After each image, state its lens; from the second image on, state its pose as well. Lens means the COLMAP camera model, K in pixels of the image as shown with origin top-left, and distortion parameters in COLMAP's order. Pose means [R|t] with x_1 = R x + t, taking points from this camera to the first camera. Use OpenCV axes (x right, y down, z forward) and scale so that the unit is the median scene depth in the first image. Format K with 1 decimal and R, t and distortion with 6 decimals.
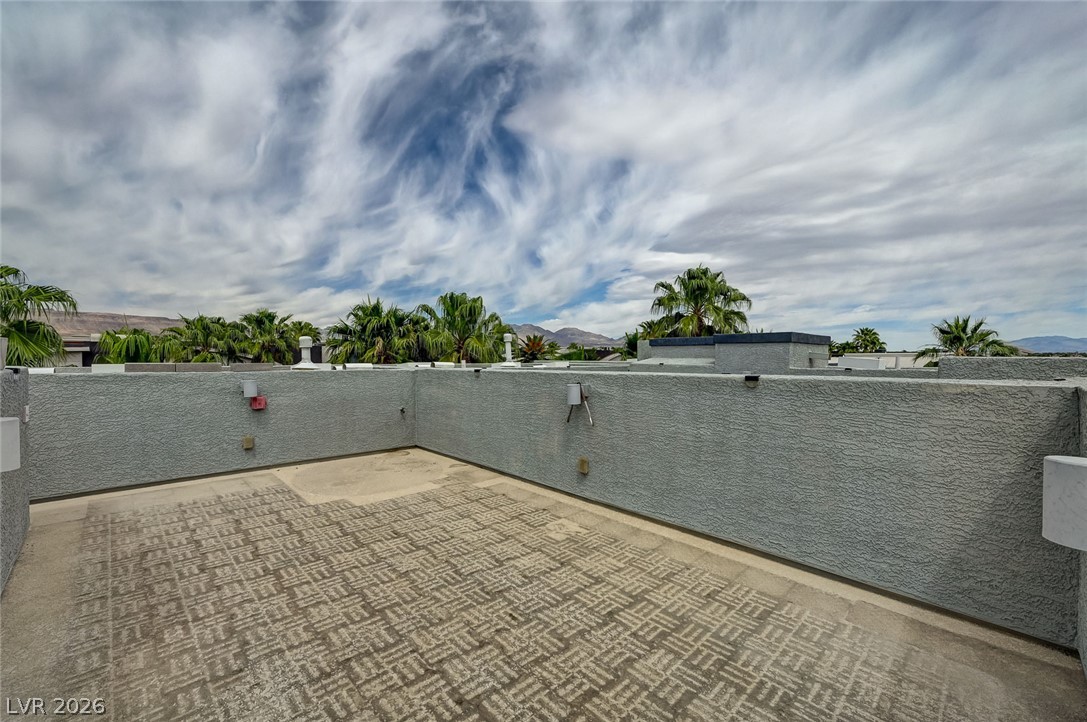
lens RADIAL K [[451.4, 0, 540.1], [0, 451.4, 365.0], [0, 0, 1]] dist [0.000682, 0.000925]
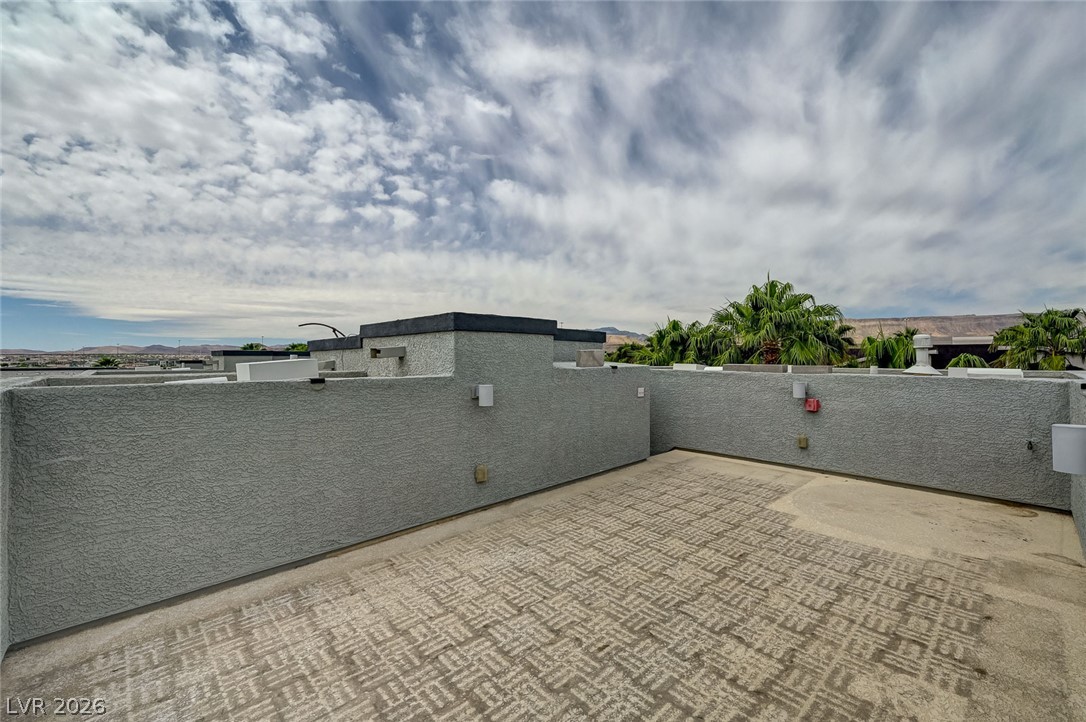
lens RADIAL K [[451.0, 0, 552.5], [0, 451.0, 338.4], [0, 0, 1]] dist [0.000682, 0.000925]
pose [[0.000002, -0.047353, -0.998878, 0.666930], [-0.016431, 0.998743, -0.047346, -0.013941], [0.999865, 0.016412, -0.000776, 0.678208]]
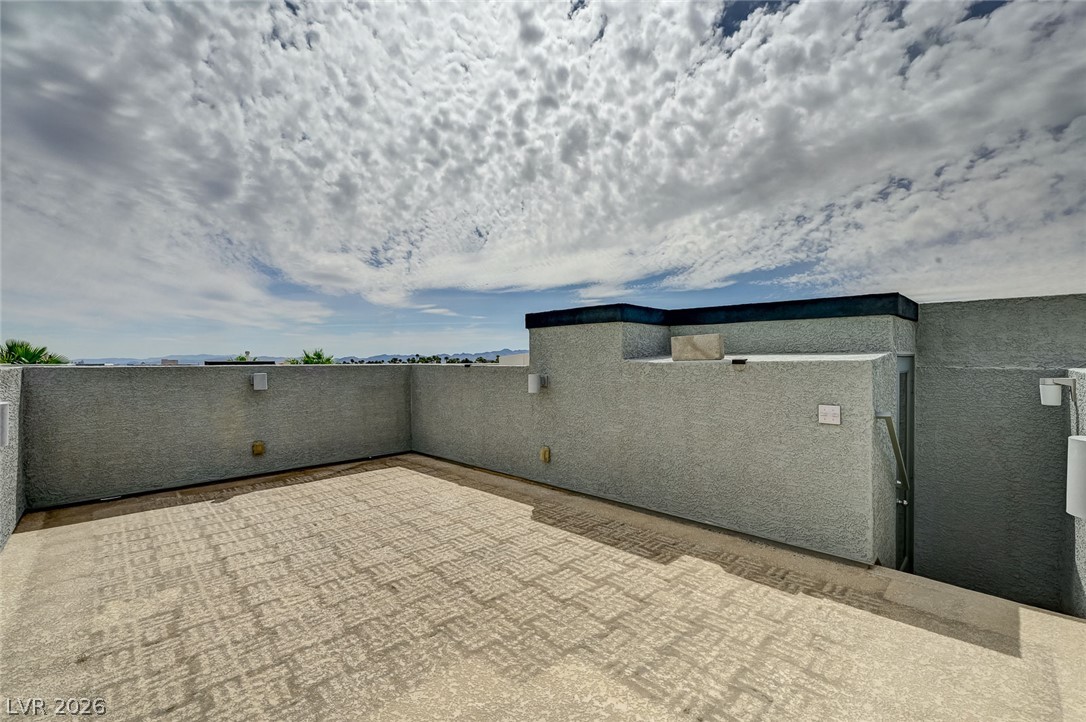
lens RADIAL K [[451.0, 0, 545.6], [0, 451.0, 359.3], [0, 0, 1]] dist [0.000682, 0.000925]
pose [[-0.999885, 0.001849, -0.015055, -0.614059], [0.001632, 0.999894, 0.014437, -0.008665], [0.015080, 0.014410, -0.999782, 1.908702]]
